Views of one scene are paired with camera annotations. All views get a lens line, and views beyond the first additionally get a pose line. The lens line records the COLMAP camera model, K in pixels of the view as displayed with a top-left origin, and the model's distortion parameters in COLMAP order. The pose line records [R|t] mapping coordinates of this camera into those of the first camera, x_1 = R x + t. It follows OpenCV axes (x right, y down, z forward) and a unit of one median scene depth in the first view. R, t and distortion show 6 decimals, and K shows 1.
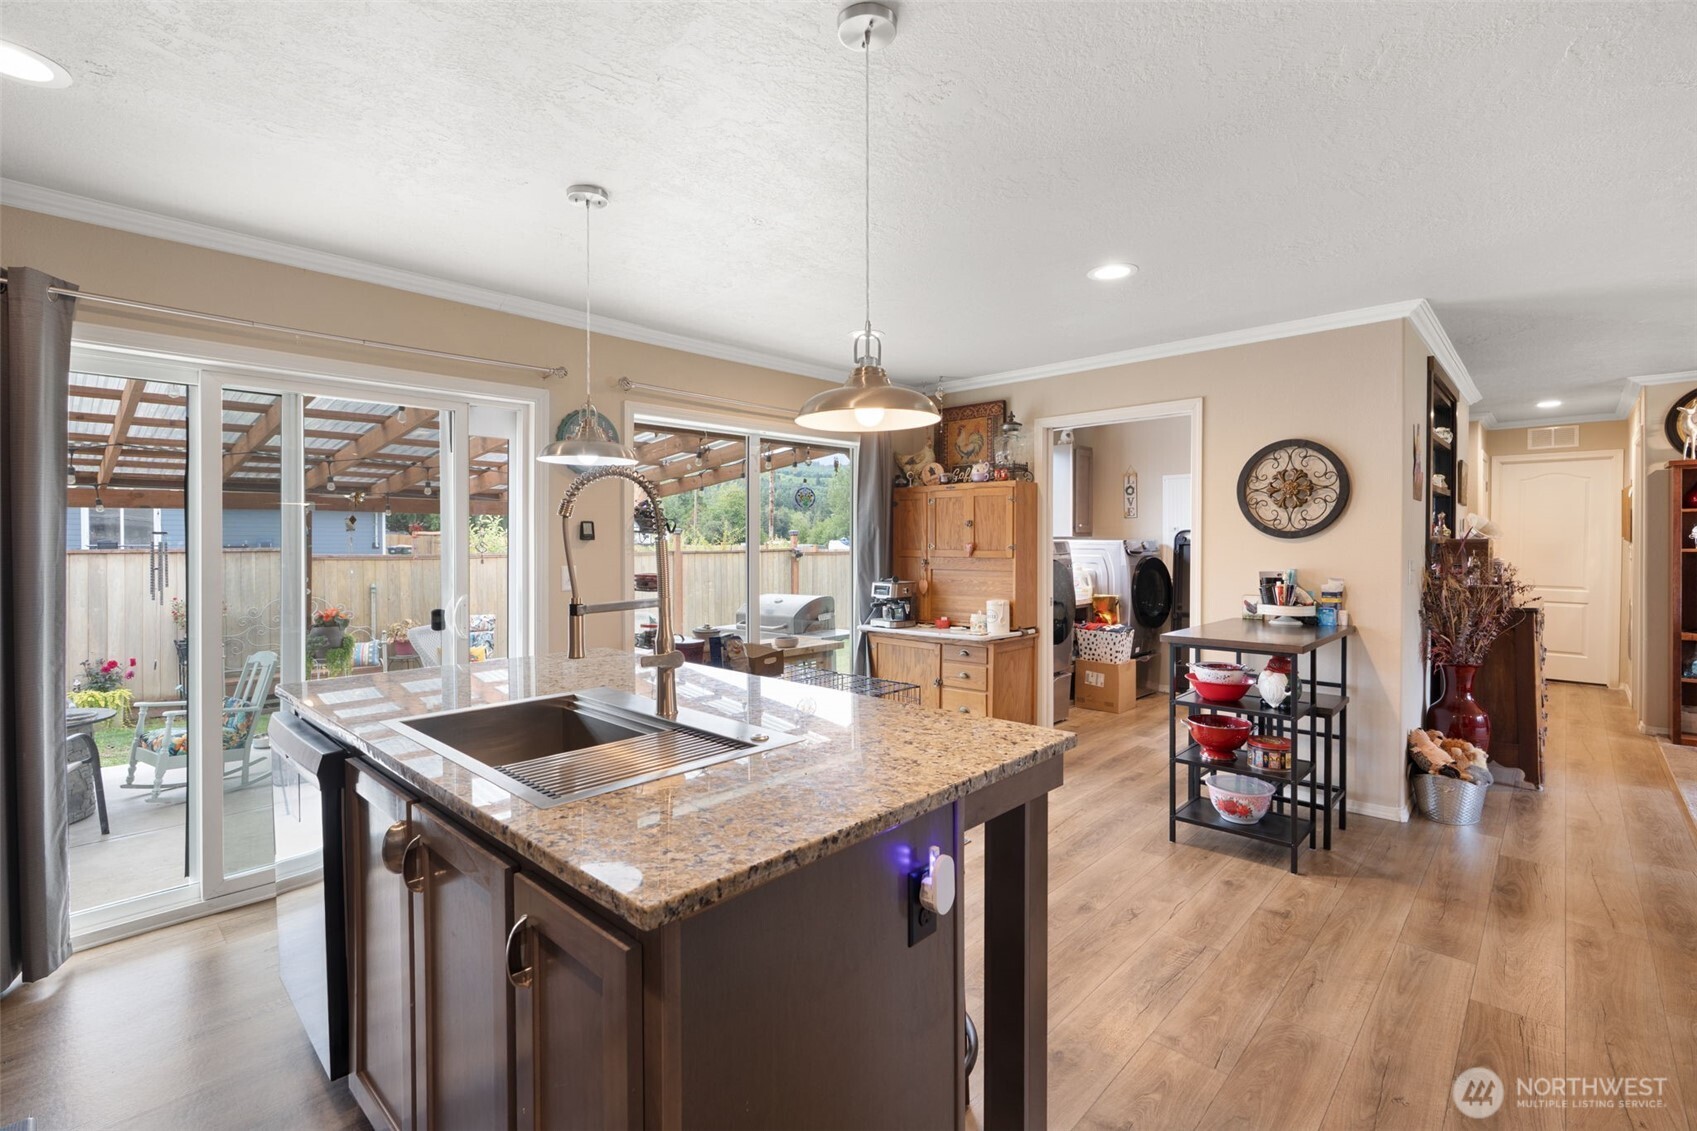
lens RADIAL K [[759.1, 0, 848.5], [0, 759.1, 565.5], [0, 0, 1]] dist [0.000369, -0.000046]
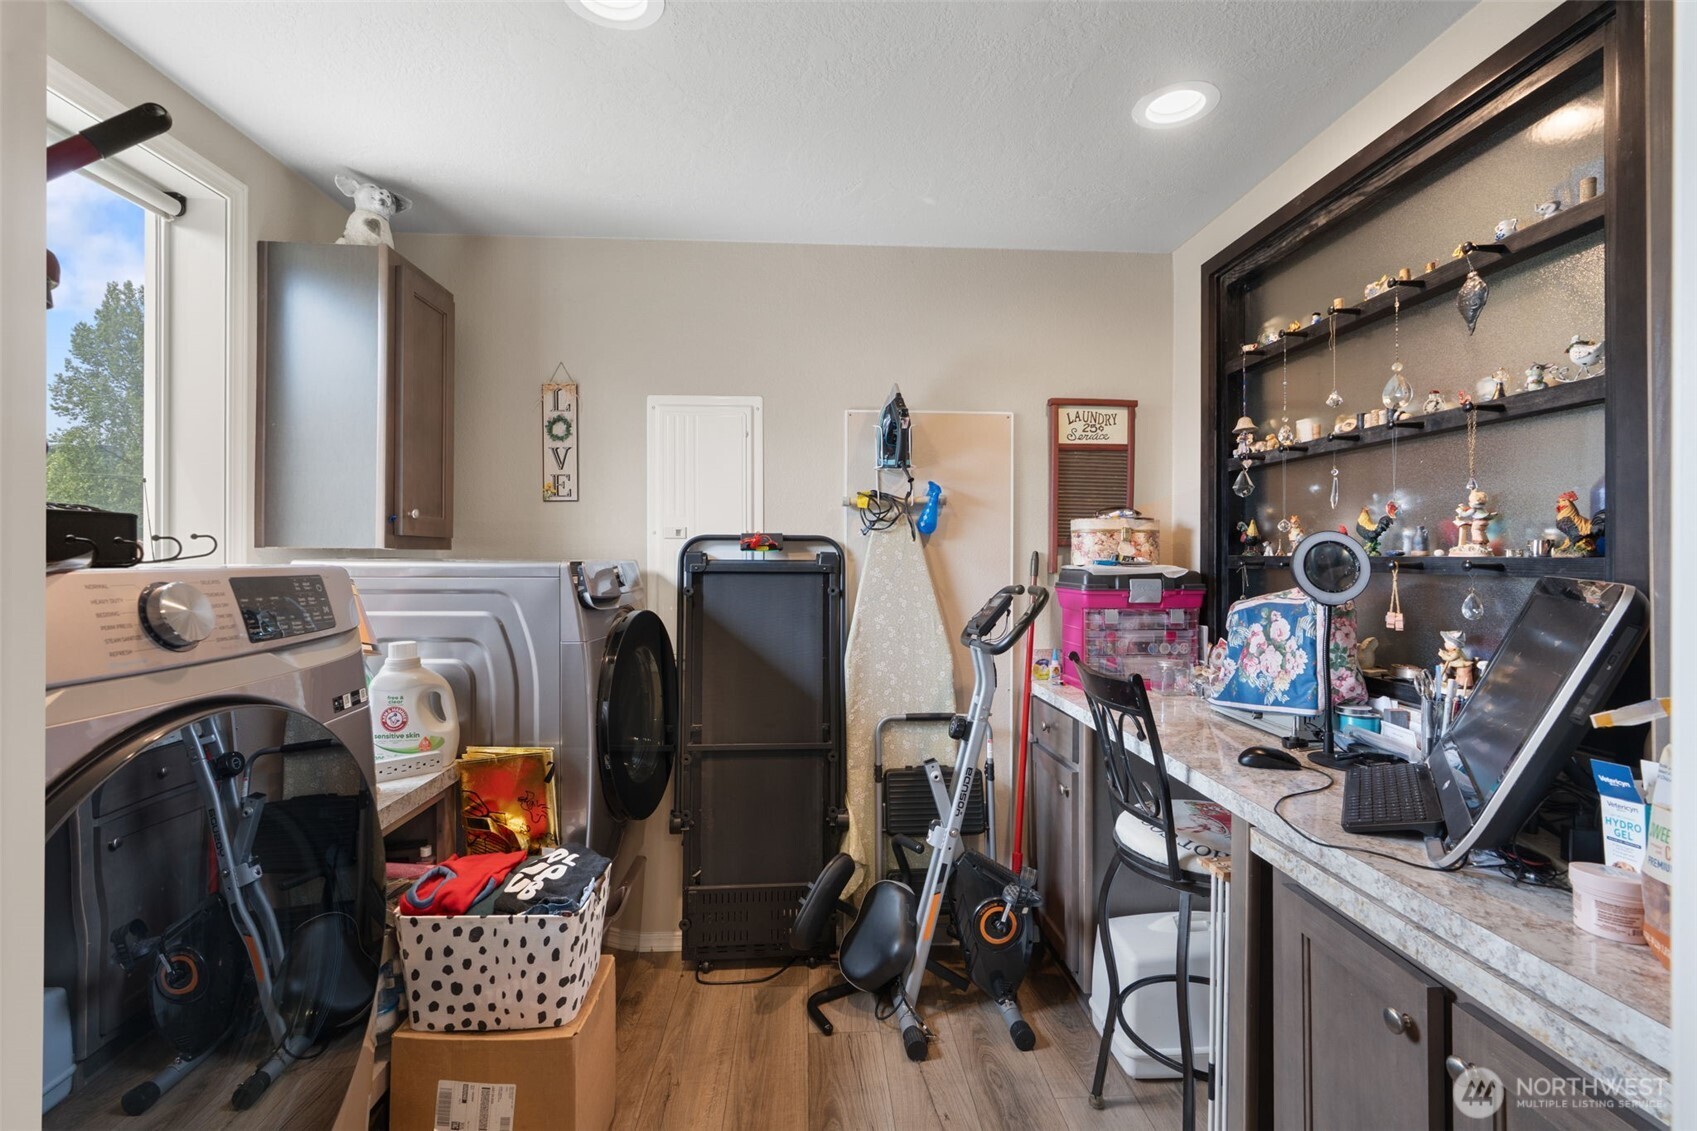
lens RADIAL K [[759.1, 0, 848.5], [0, 759.1, 565.5], [0, 0, 1]] dist [0.000369, -0.000046]
pose [[0.691039, 0.001369, 0.722816, 0.211651], [0.008651, 0.999911, -0.010164, -0.027165], [-0.722766, 0.013276, 0.690966, 0.683115]]
